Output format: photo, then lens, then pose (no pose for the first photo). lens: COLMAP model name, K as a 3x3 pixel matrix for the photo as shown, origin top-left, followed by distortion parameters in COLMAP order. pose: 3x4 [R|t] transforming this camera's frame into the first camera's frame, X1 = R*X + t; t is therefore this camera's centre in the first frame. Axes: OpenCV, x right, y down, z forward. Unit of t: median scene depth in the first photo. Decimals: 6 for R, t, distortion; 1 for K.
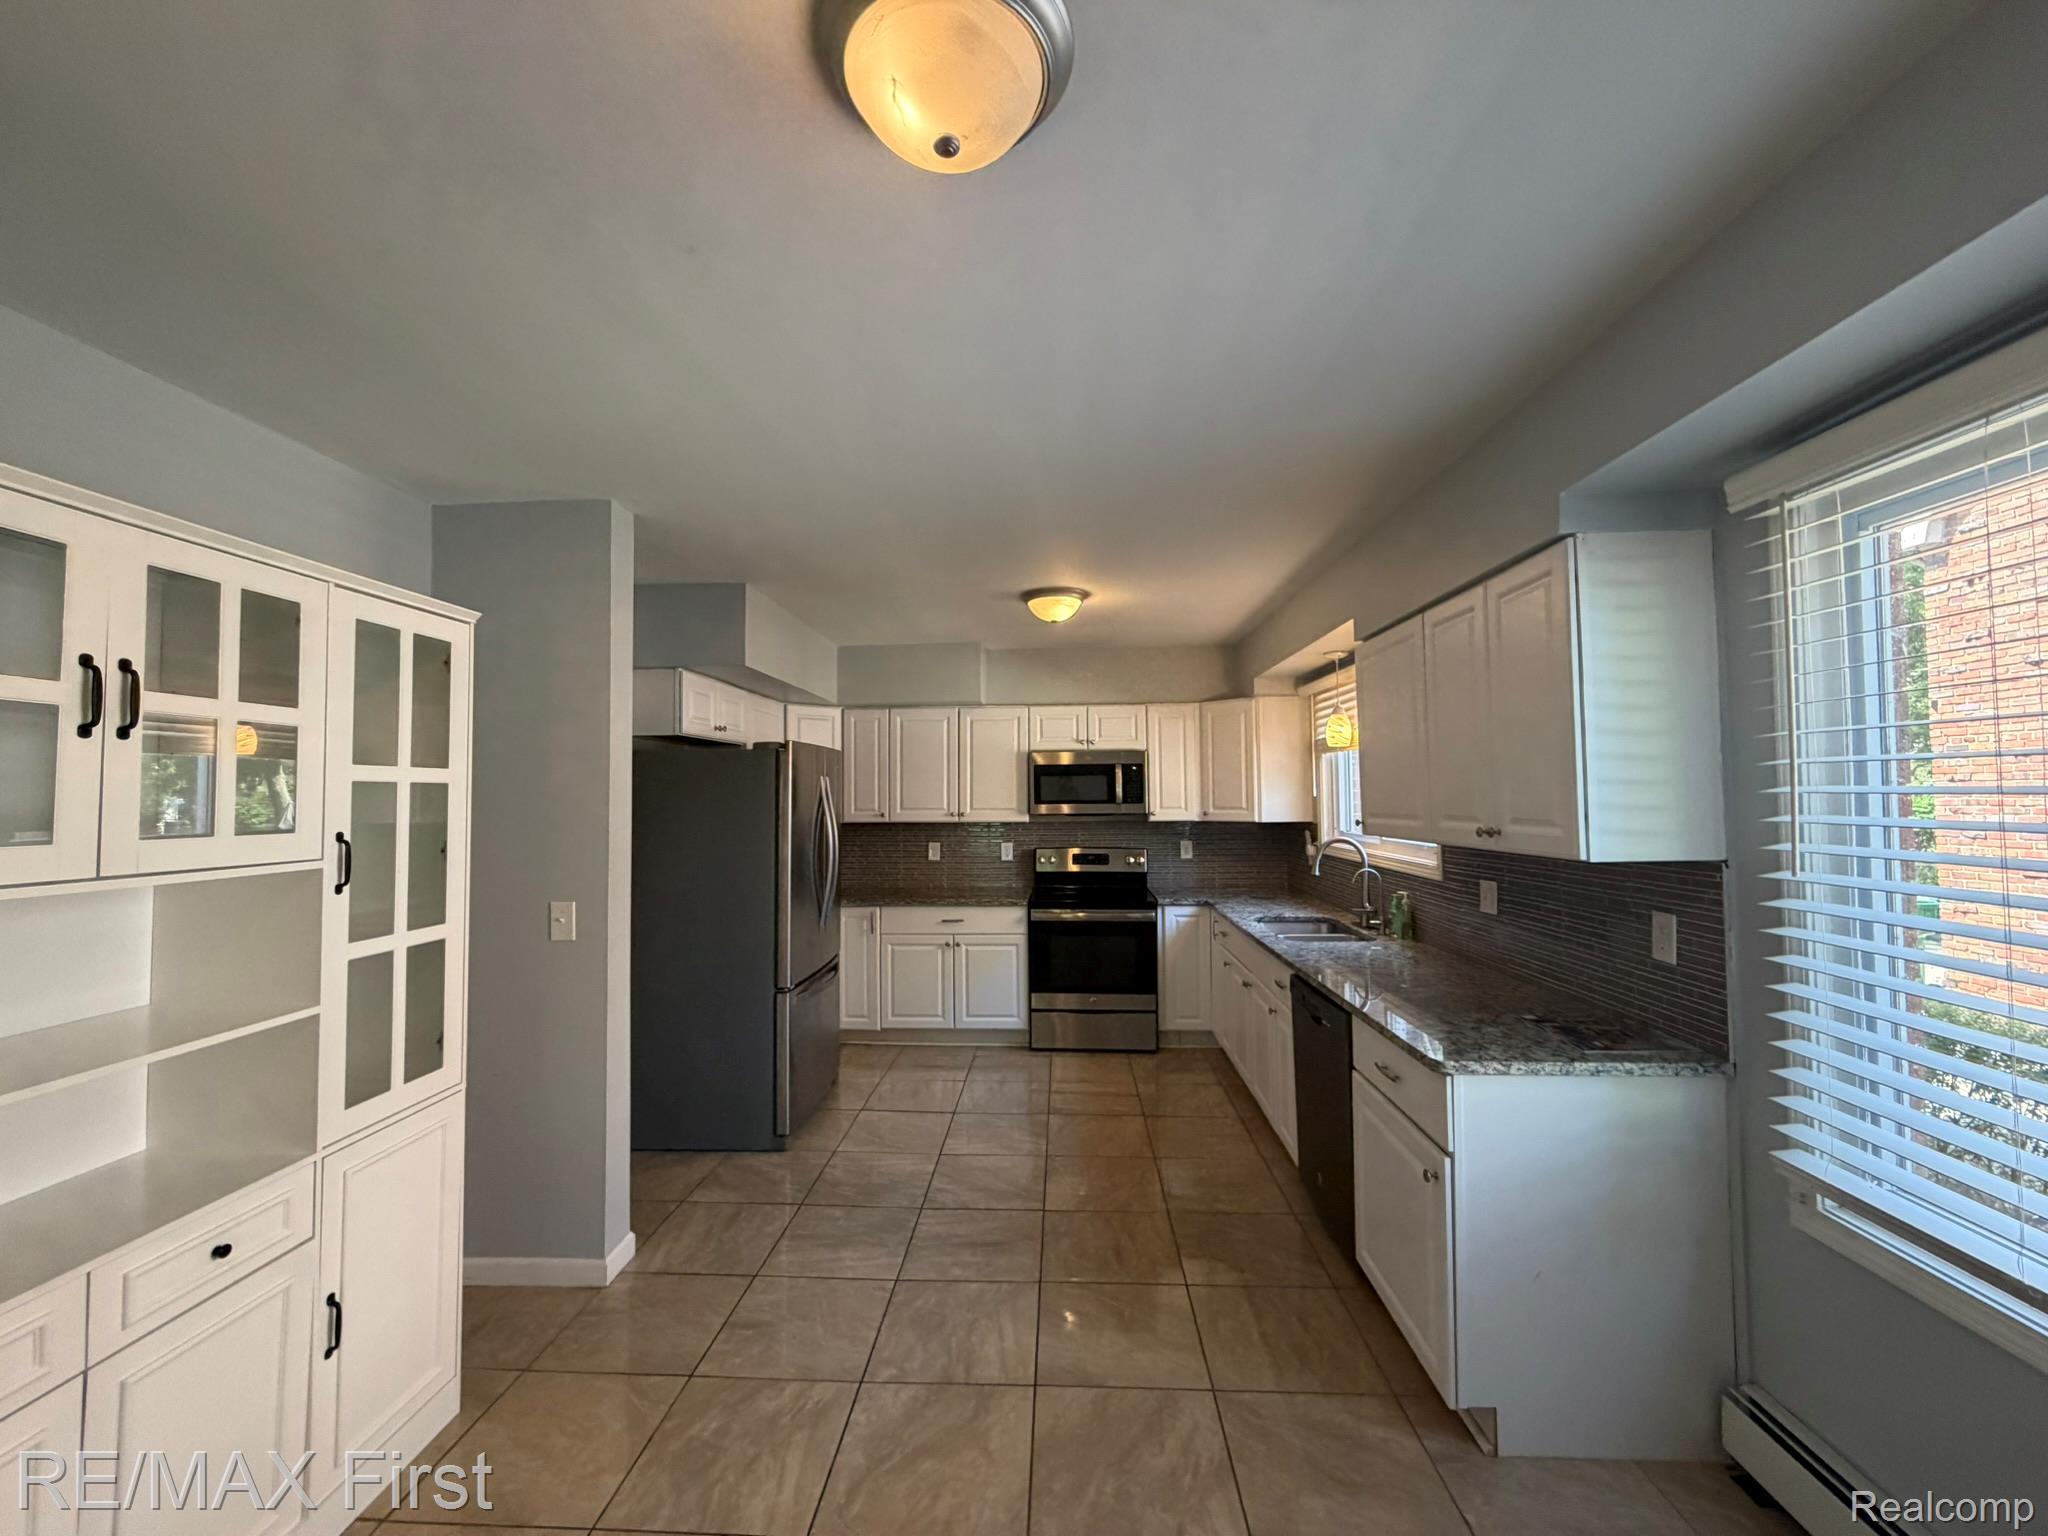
lens RADIAL K [[815.0, 0, 1021.9], [0, 815.0, 772.4], [0, 0, 1]] dist [-0.001140, 0.001464]
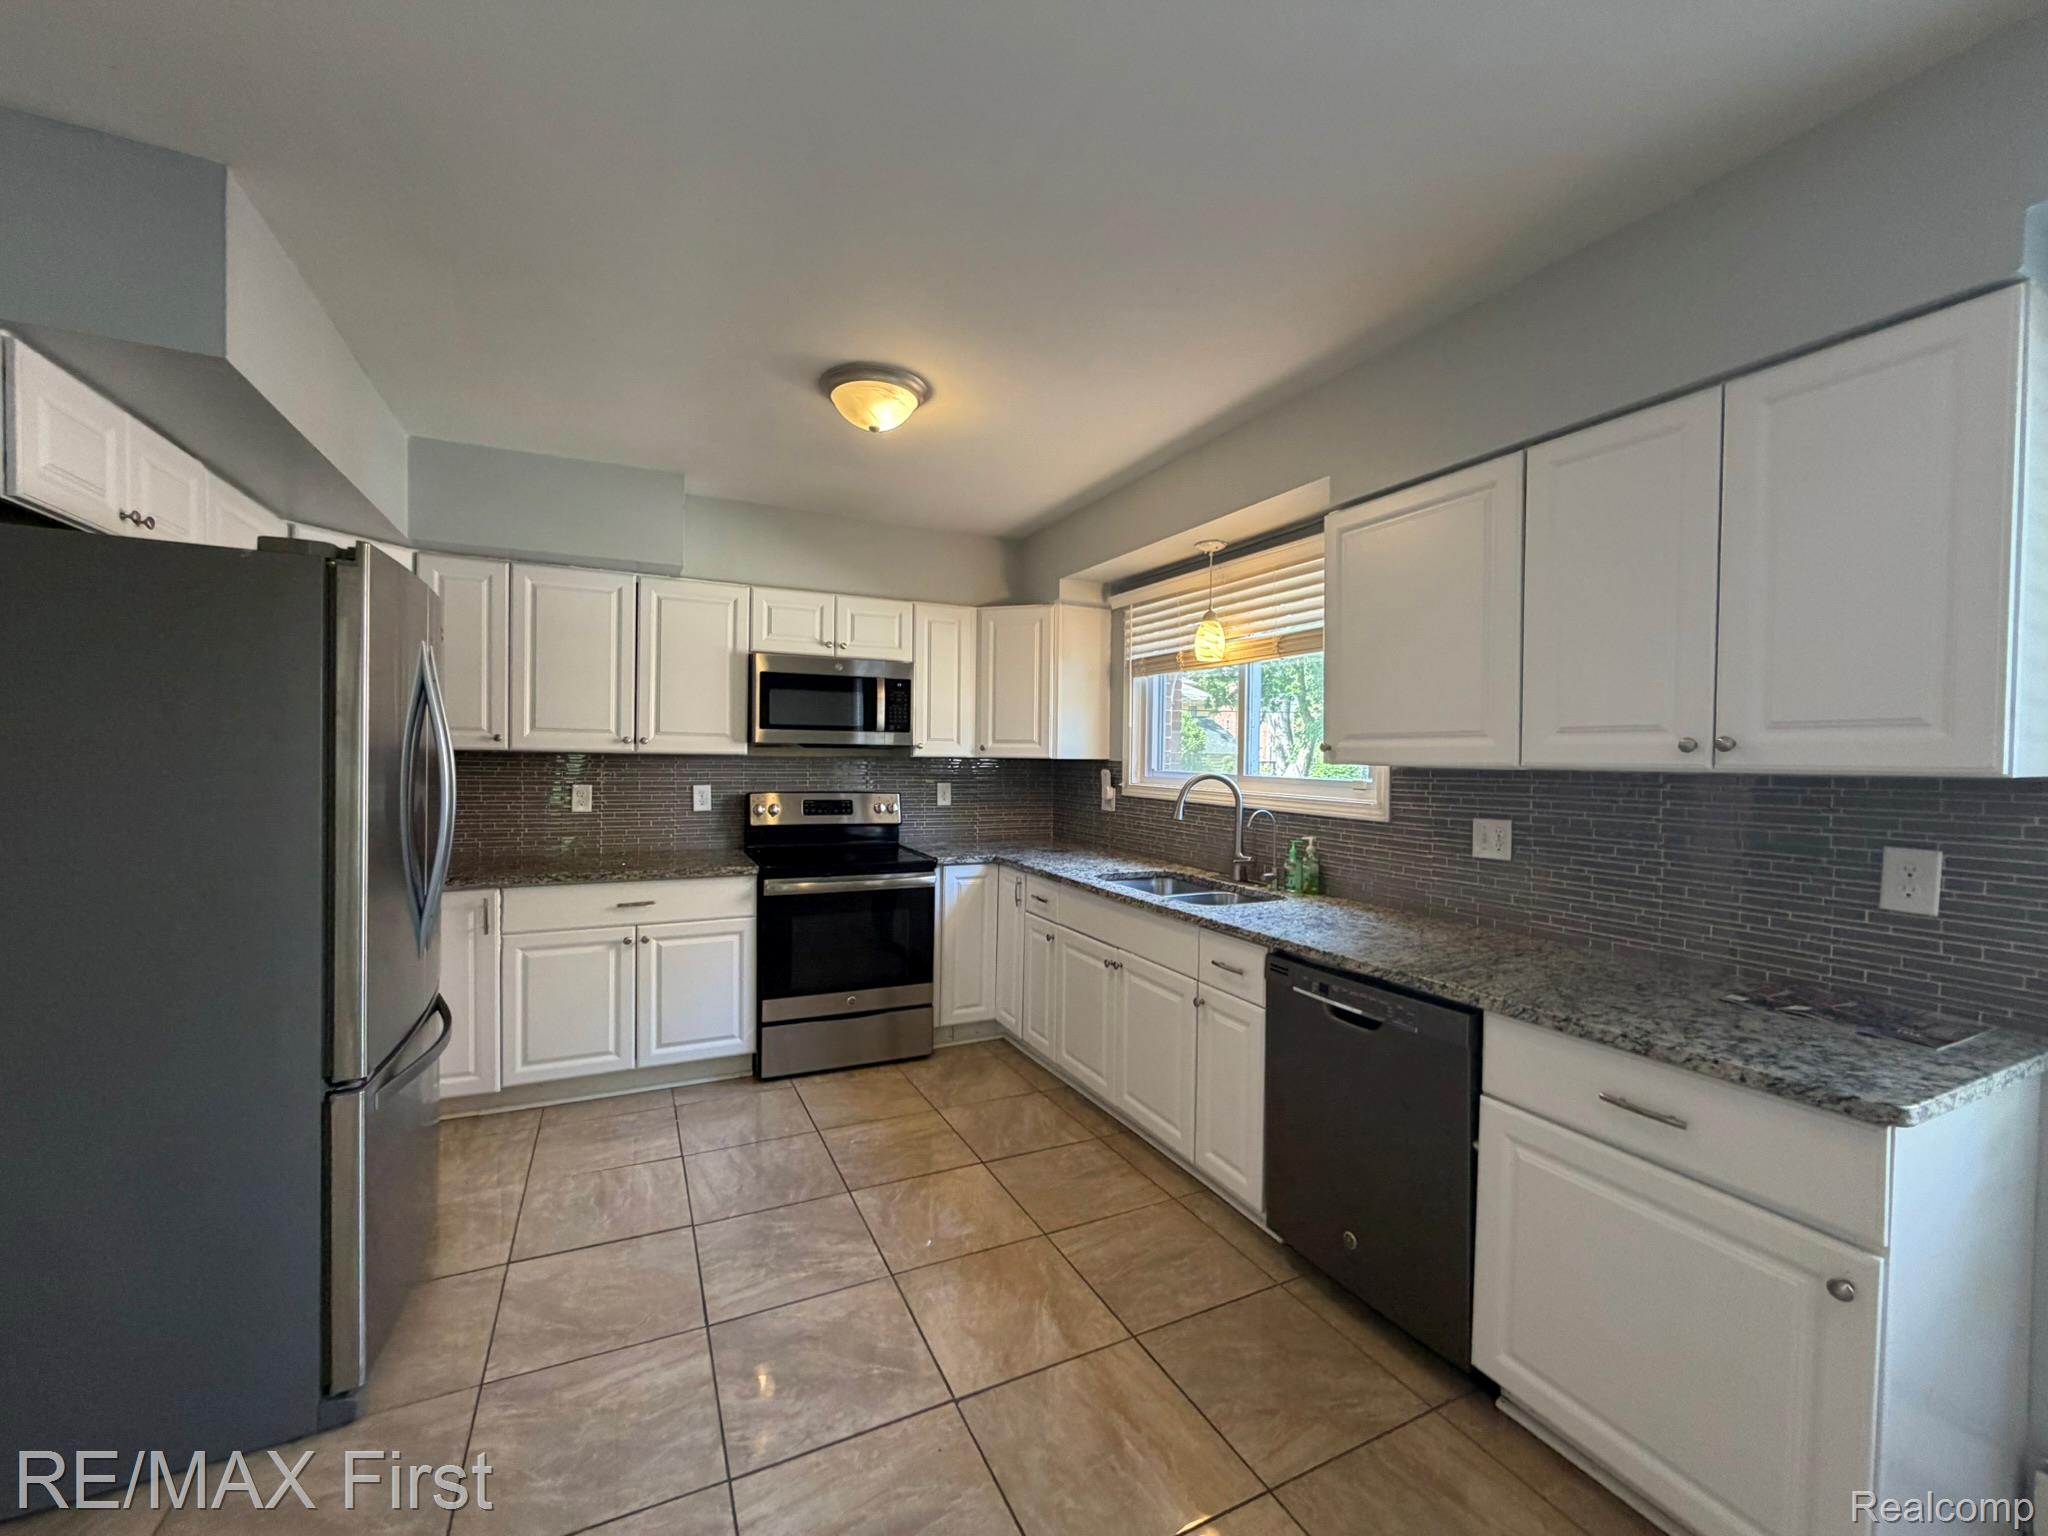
lens RADIAL K [[815.0, 0, 1016.3], [0, 815.0, 773.0], [0, 0, 1]] dist [-0.001140, 0.001464]
pose [[0.876367, 0.011097, 0.481515, -0.146710], [-0.036998, 0.998332, 0.044328, 0.044420], [-0.480220, -0.056663, 0.875316, 0.334612]]
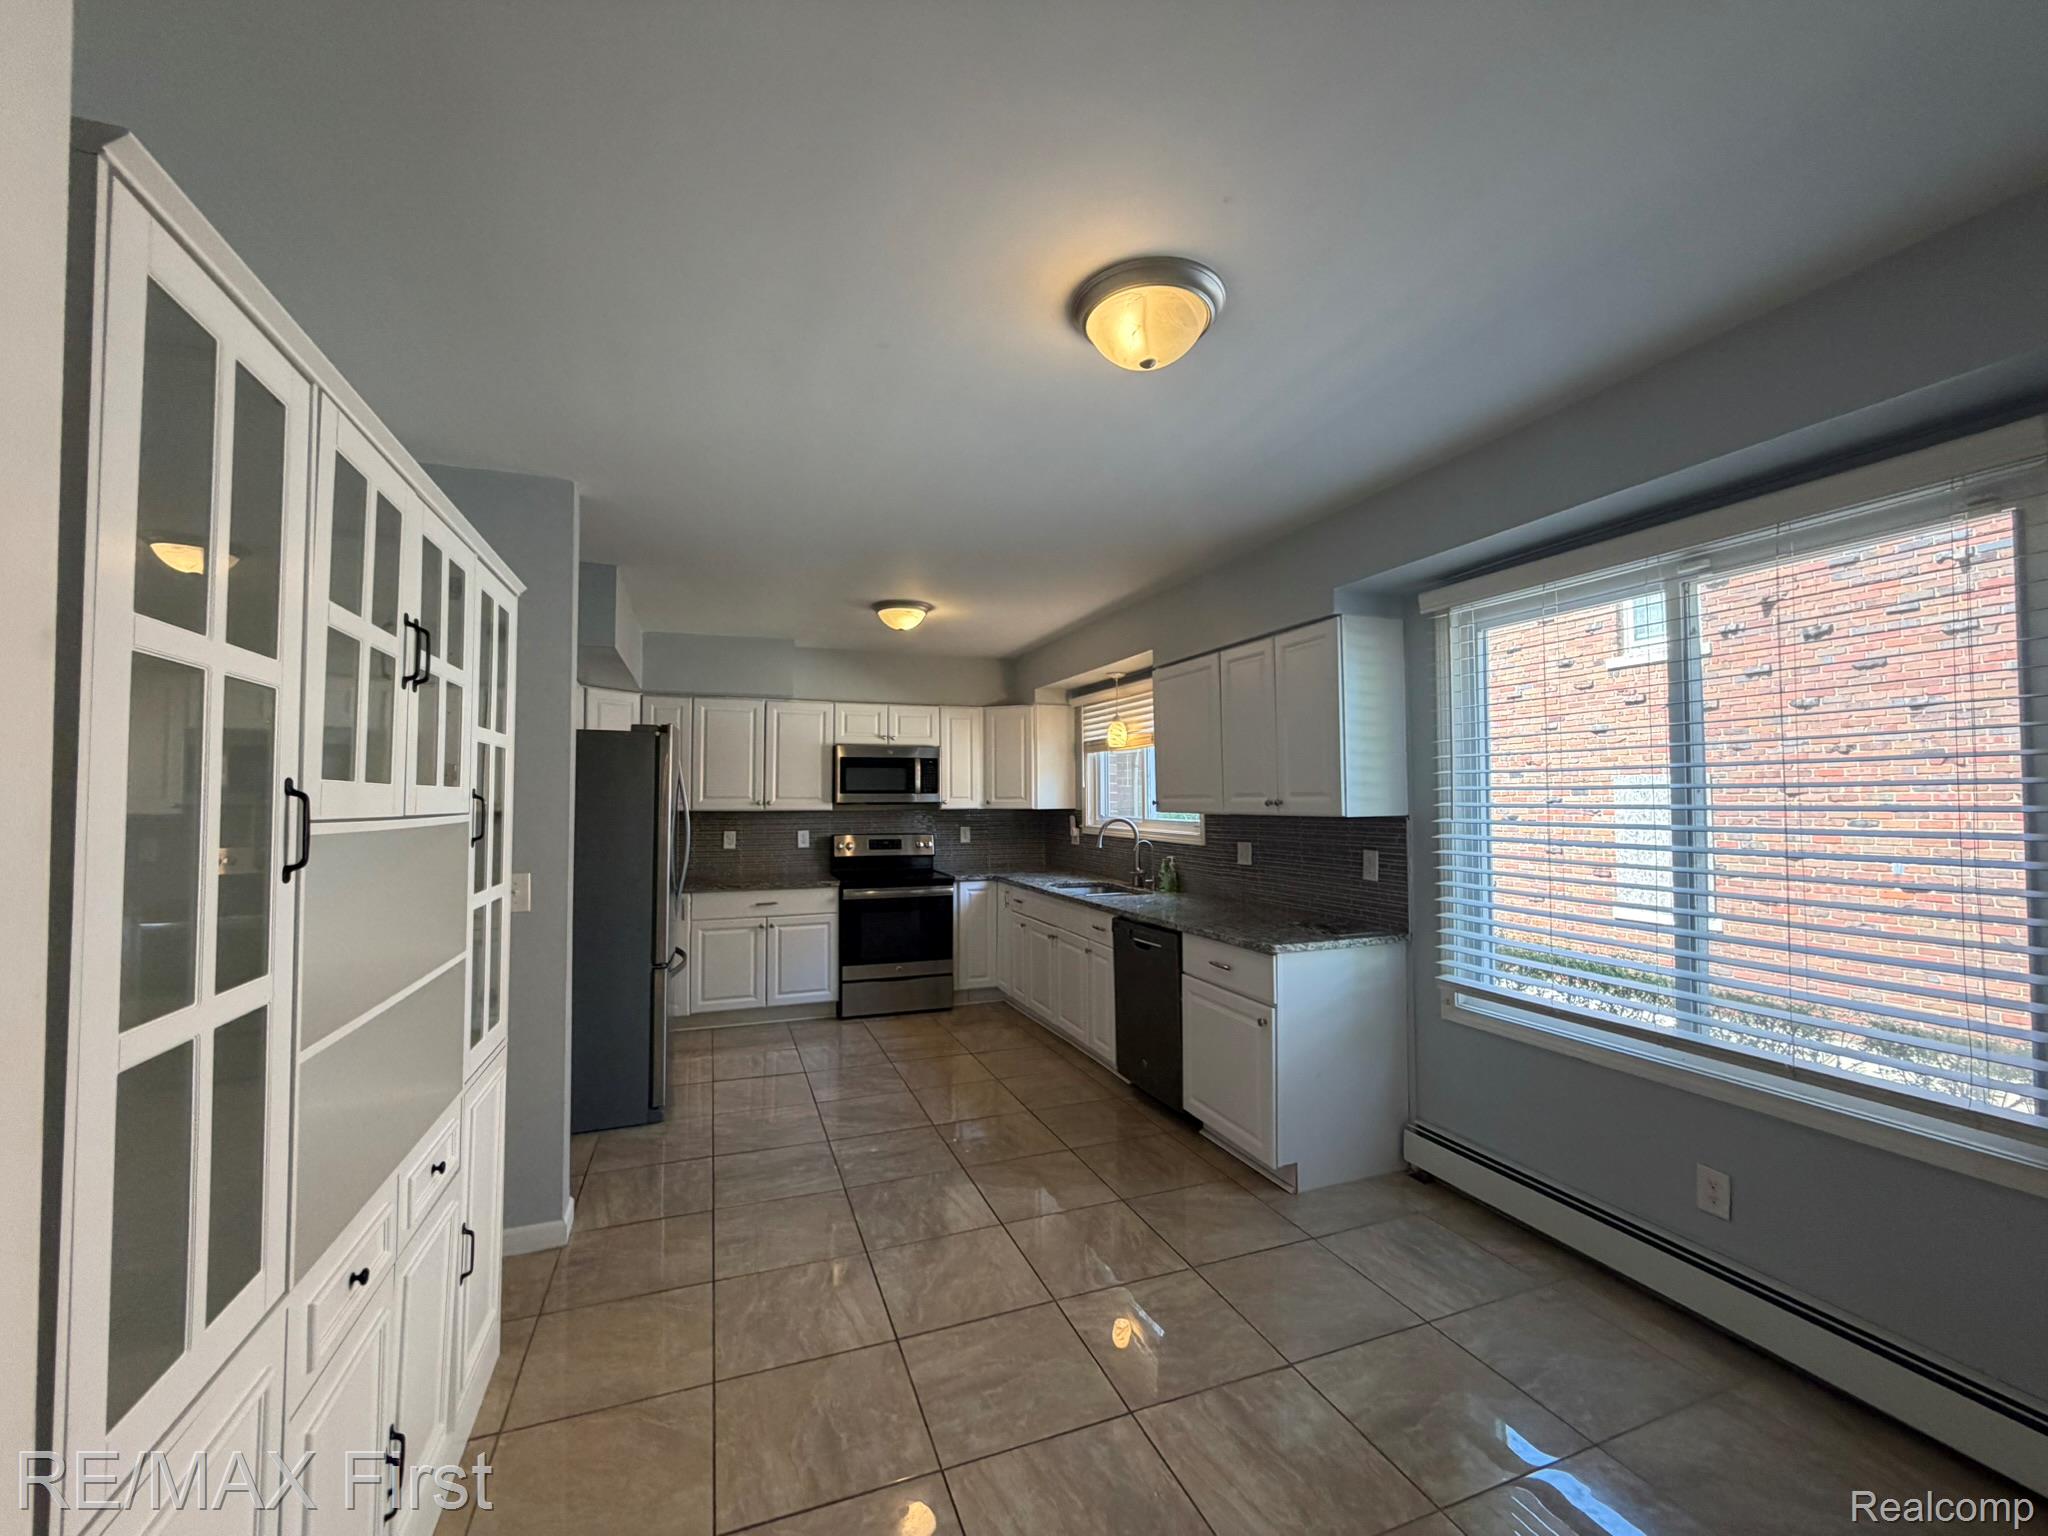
lens RADIAL K [[815.0, 0, 1016.8], [0, 815.0, 773.0], [0, 0, 1]] dist [-0.001140, 0.001464]
pose [[0.917107, 0.018352, 0.398217, -0.232579], [-0.016772, 0.999832, -0.007452, 0.018930], [-0.398287, 0.000155, 0.917261, -0.096354]]
